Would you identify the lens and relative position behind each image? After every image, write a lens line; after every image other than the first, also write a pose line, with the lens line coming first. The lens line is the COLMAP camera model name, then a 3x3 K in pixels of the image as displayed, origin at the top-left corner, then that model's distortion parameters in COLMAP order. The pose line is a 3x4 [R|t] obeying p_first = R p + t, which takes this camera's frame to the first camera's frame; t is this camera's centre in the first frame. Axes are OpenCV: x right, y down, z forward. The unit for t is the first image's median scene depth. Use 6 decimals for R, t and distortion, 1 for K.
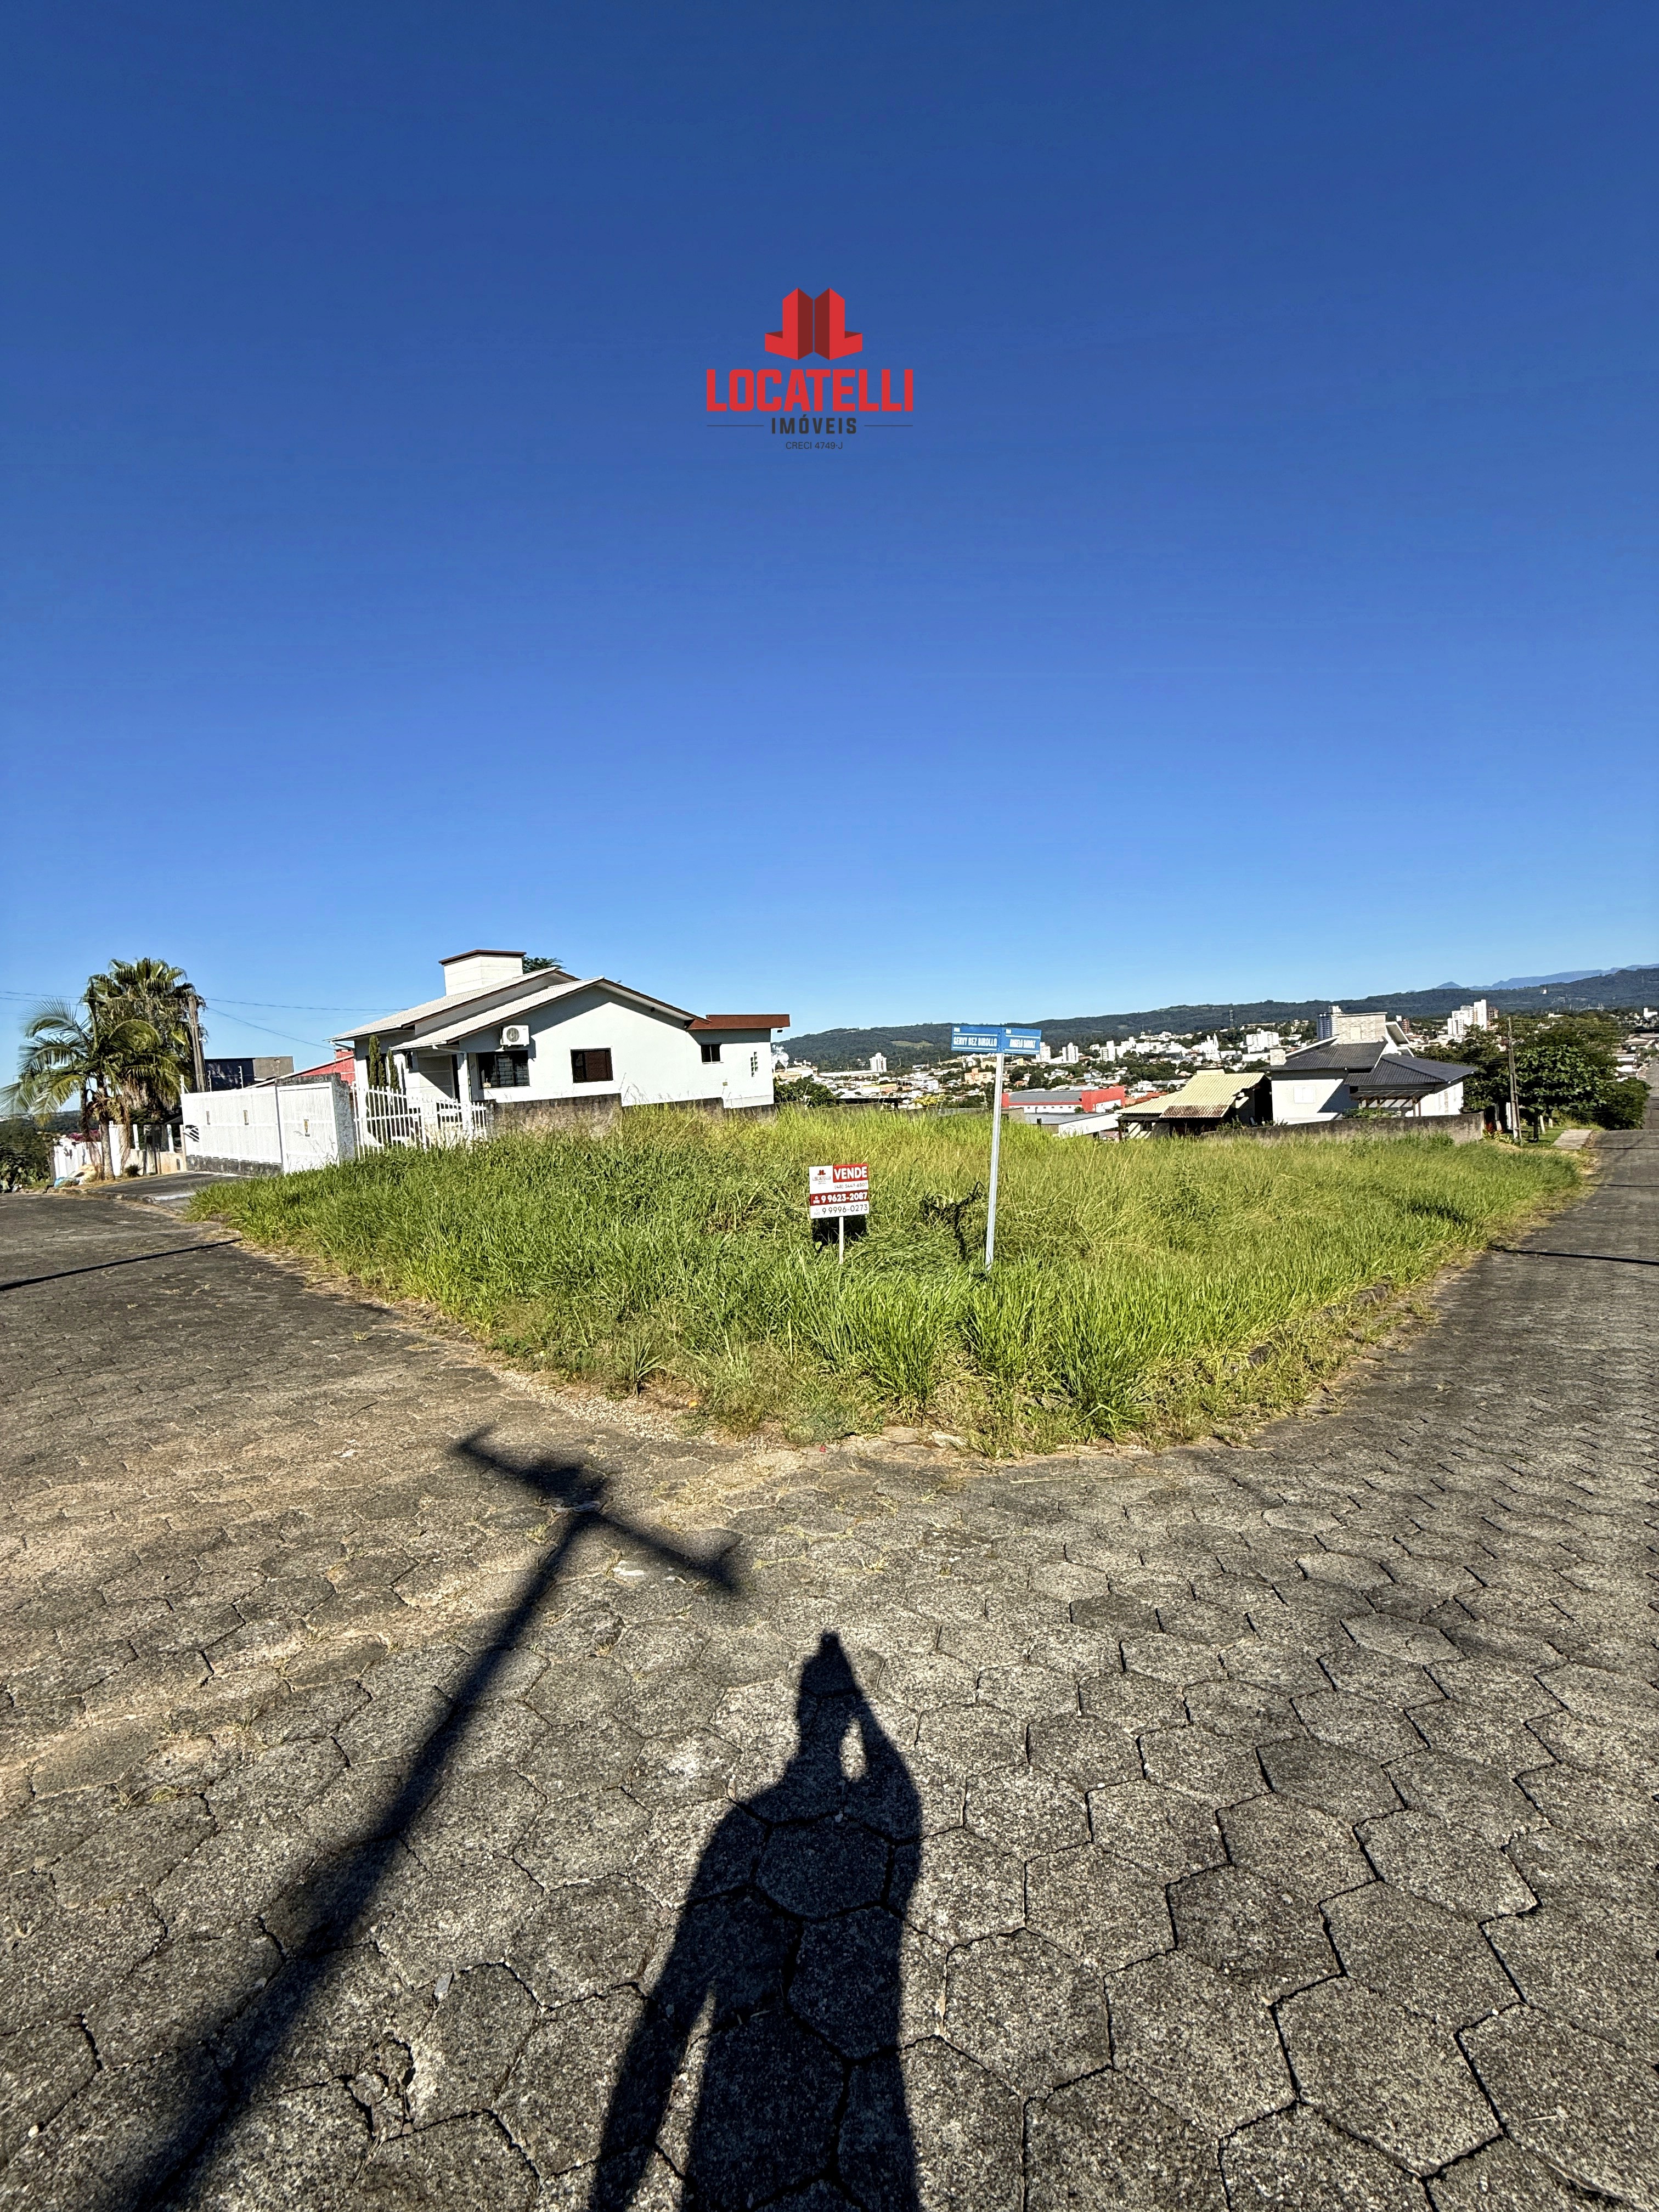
lens RADIAL K [[887.3, 0, 835.9], [0, 887.3, 1102.1], [0, 0, 1]] dist [0.001314, 0.000115]
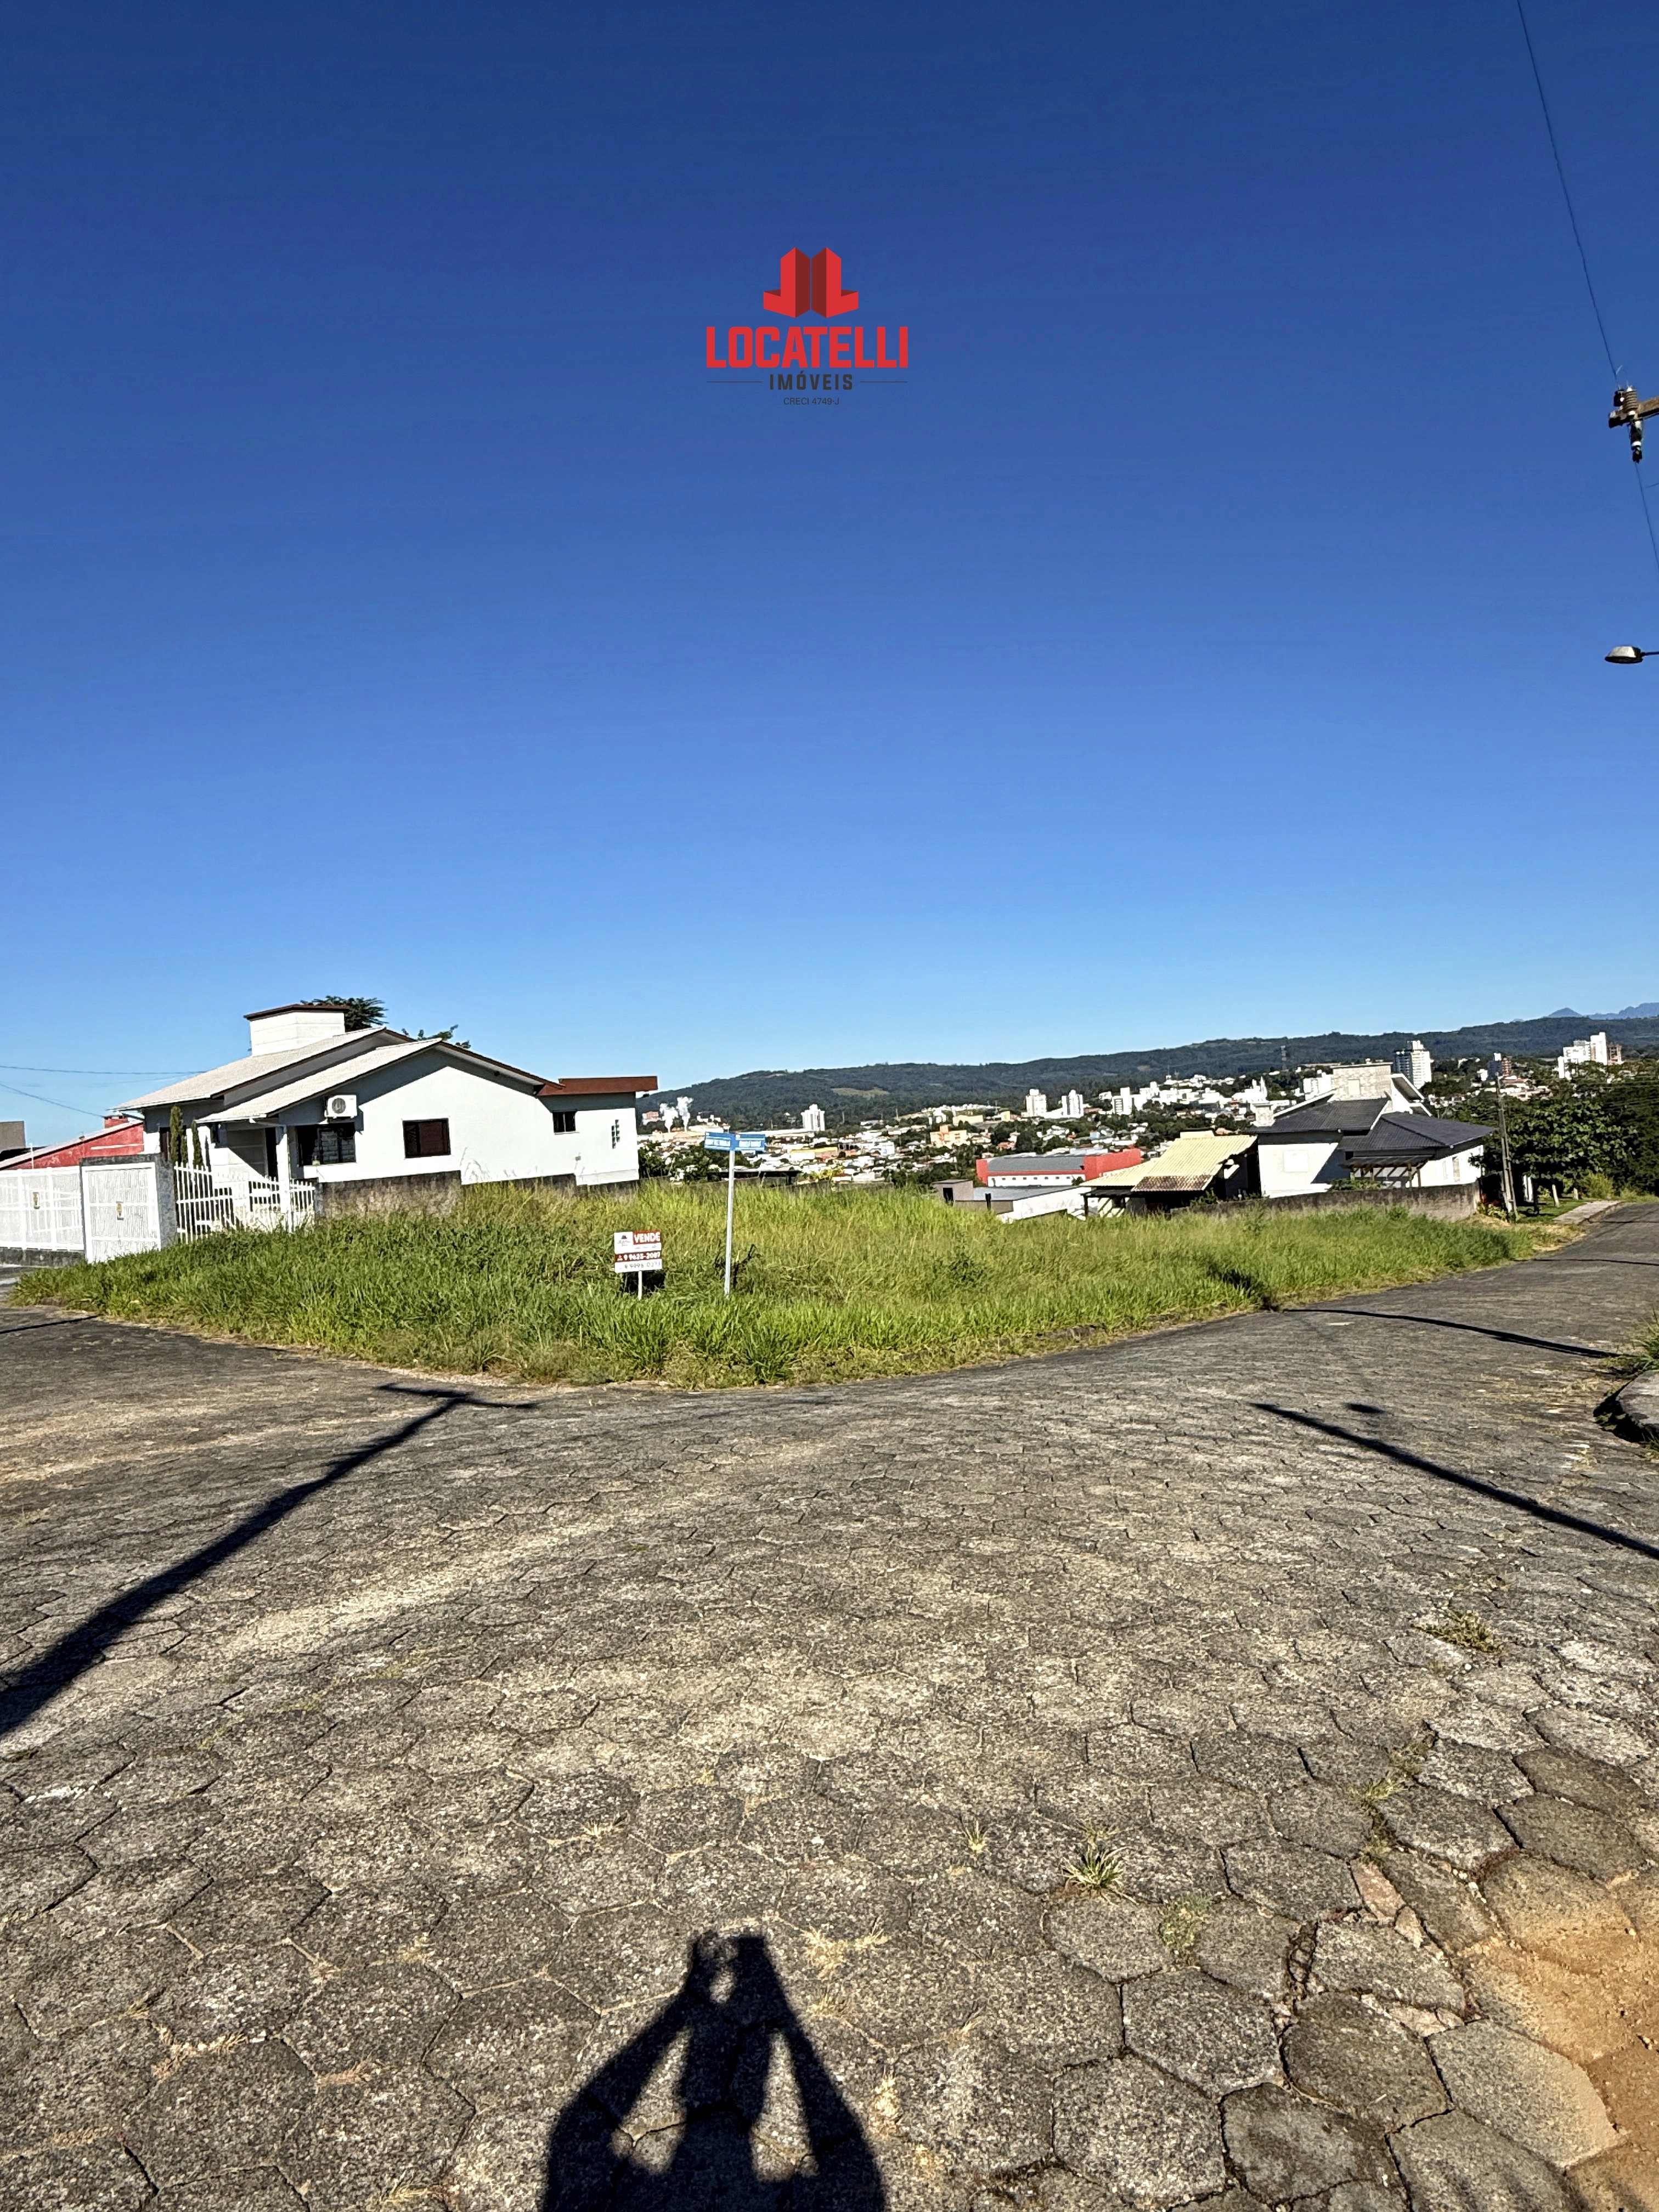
lens RADIAL K [[1253.8, 0, 835.5], [0, 1253.8, 1113.3], [0, 0, 1]] dist [0.000425, -0.000707]
pose [[0.998228, -0.005236, 0.059278, 0.031410], [0.008014, 0.998875, -0.046729, -0.002449], [-0.058967, 0.047121, 0.997147, -0.147217]]
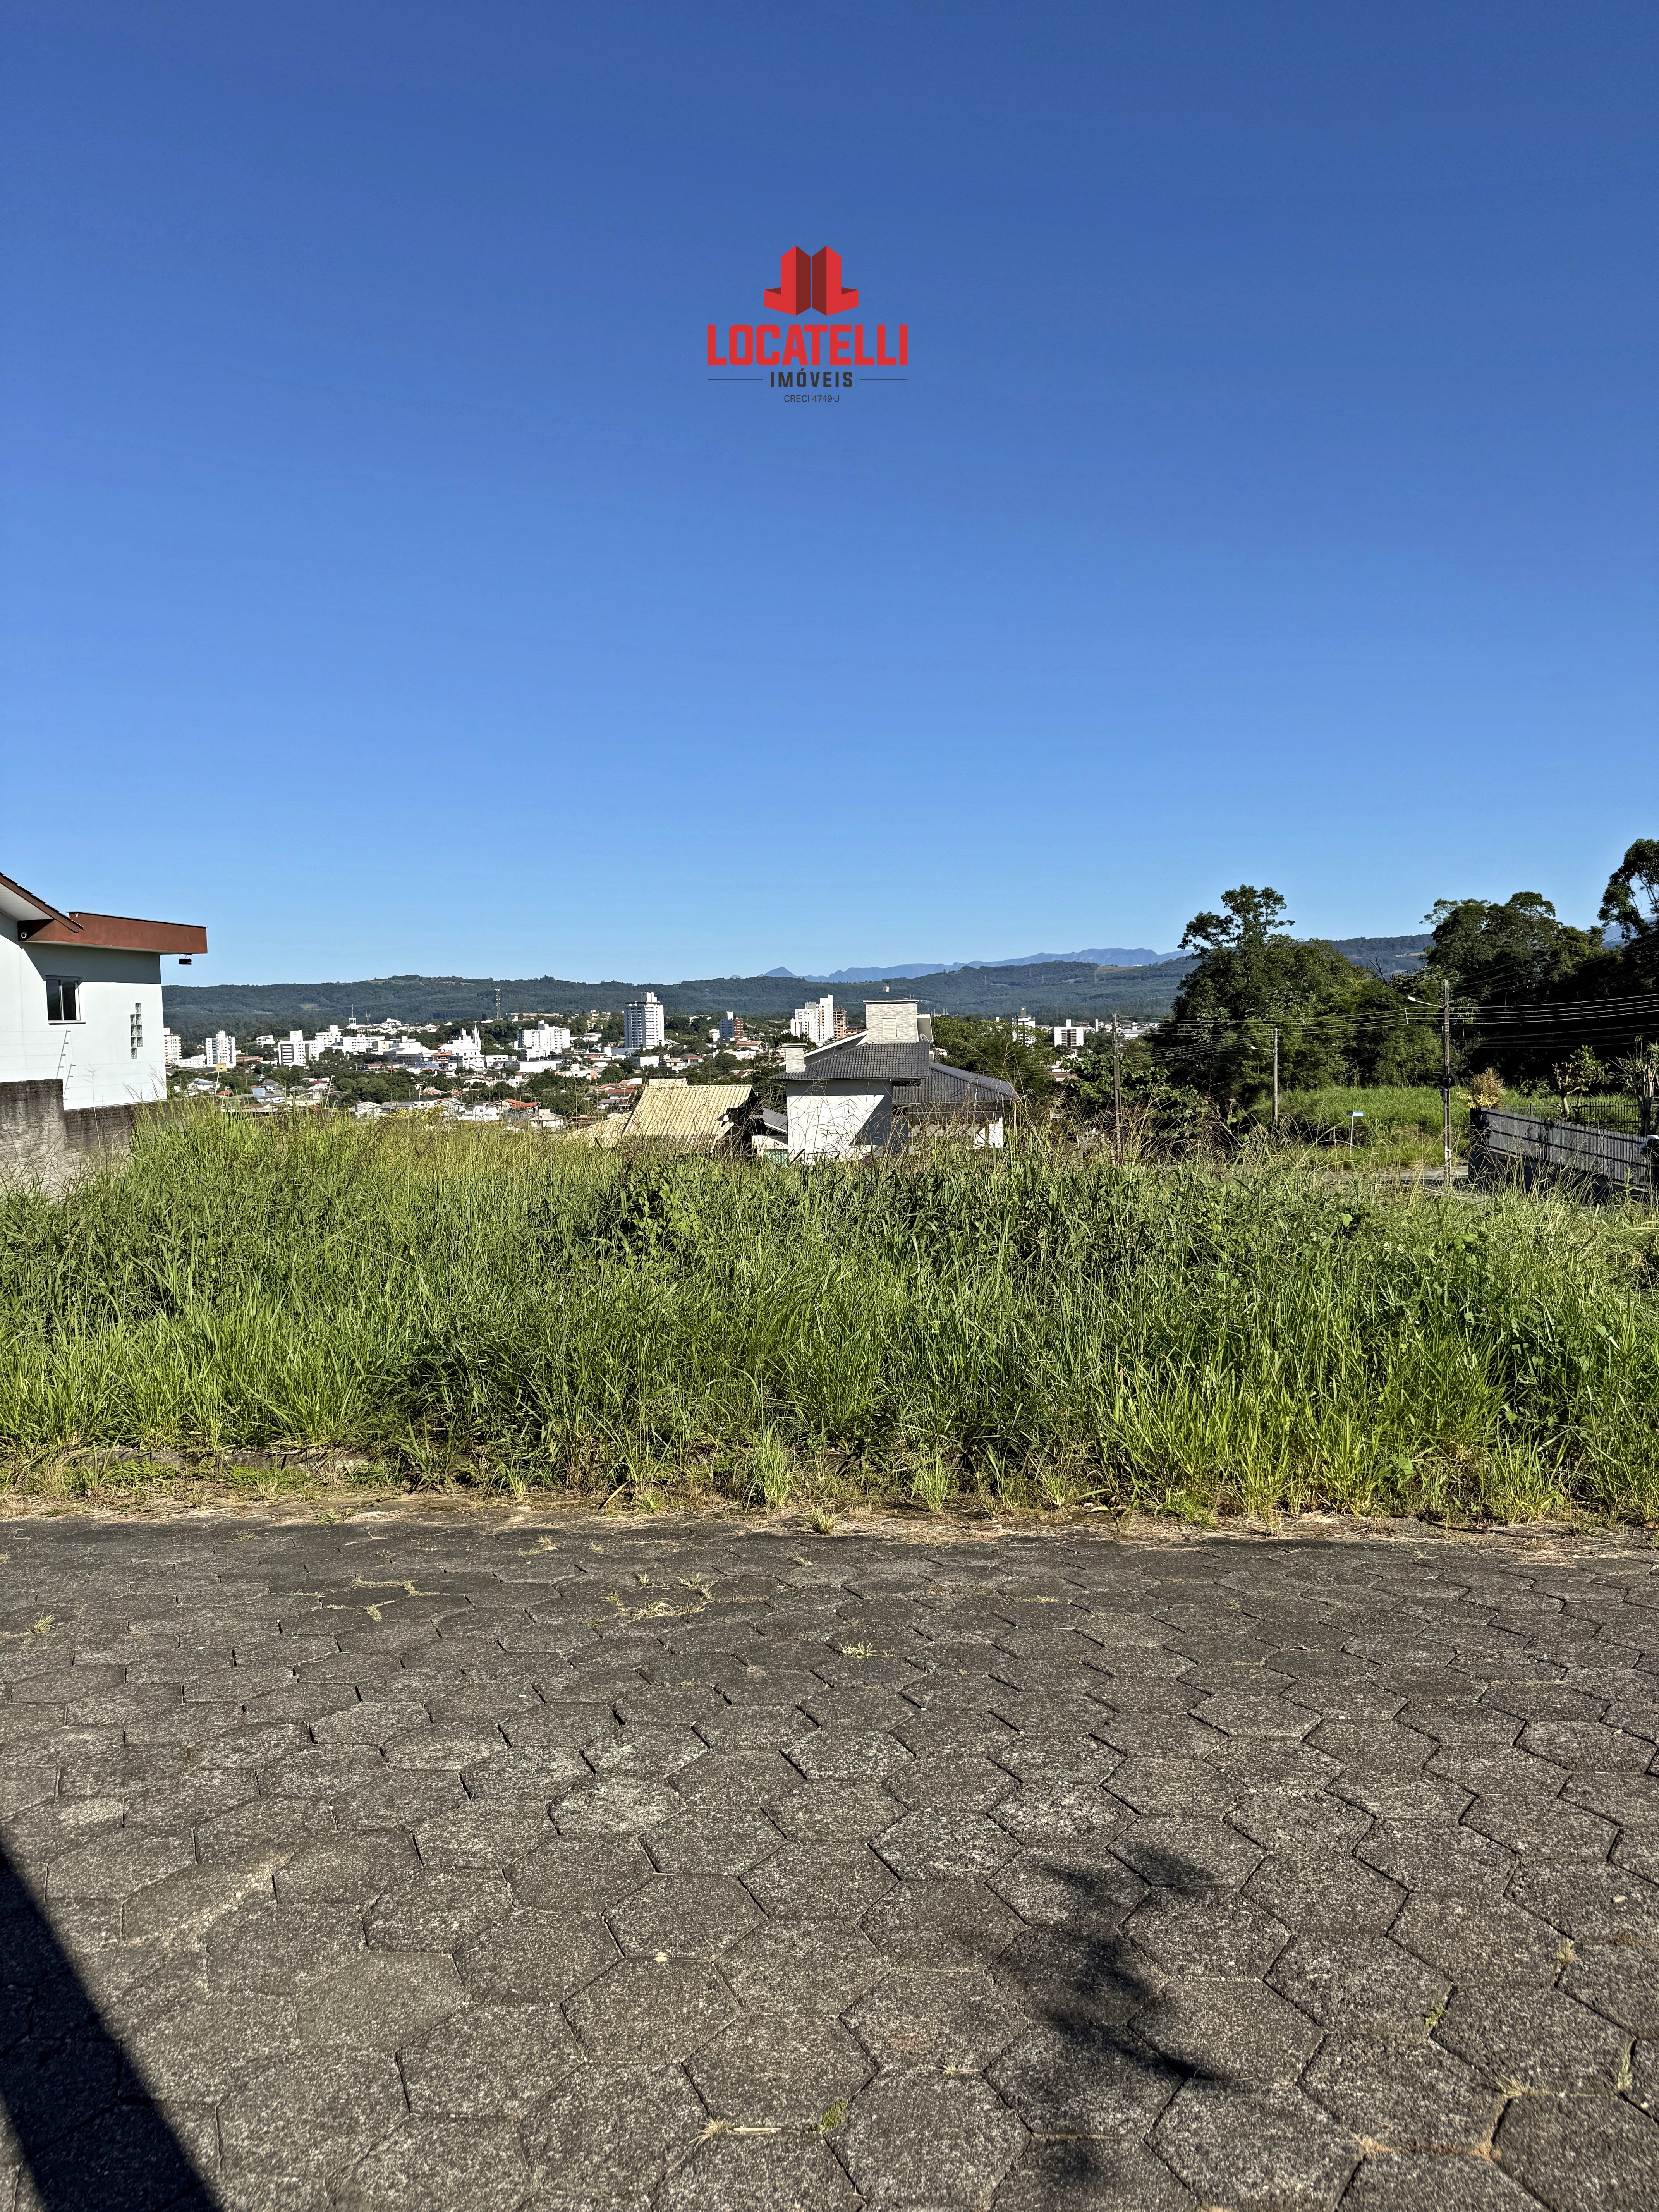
lens RADIAL K [[1552.8, 0, 832.6], [0, 1552.8, 1113.1], [0, 0, 1]] dist [0.055641, -0.000683]
pose [[0.784523, 0.009095, 0.620033, -0.197514], [0.002433, 0.999840, -0.017745, 0.009413], [-0.620095, 0.015430, 0.784375, 0.091632]]
